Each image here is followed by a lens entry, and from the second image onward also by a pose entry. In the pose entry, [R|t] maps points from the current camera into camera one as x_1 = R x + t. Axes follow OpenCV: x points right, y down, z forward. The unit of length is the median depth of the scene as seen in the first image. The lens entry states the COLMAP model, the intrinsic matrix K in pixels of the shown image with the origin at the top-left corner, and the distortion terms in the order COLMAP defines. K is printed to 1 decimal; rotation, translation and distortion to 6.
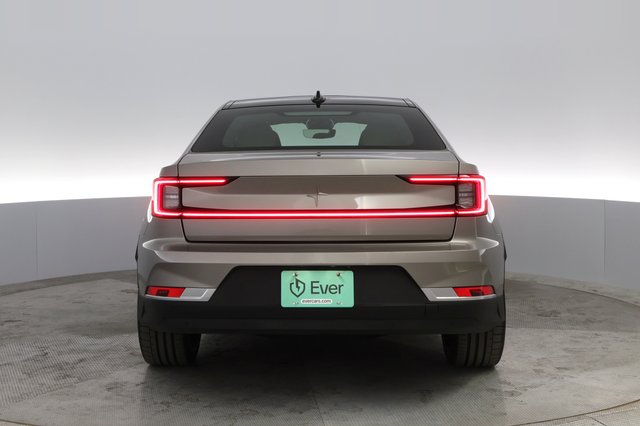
lens RADIAL K [[572.6, 0, 321.3], [0, 572.6, 215.2], [0, 0, 1]] dist [-0.148059, 0.013215]
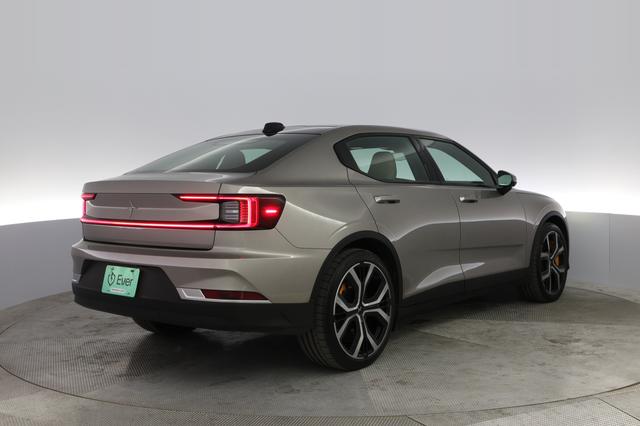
lens RADIAL K [[572.6, 0, 318.3], [0, 572.6, 214.3], [0, 0, 1]] dist [-0.148059, 0.013215]
pose [[0.910960, 0.032422, -0.411219, 0.915384], [-0.047772, 0.998490, -0.027103, -0.007713], [0.409719, 0.044335, 0.911134, 0.023592]]
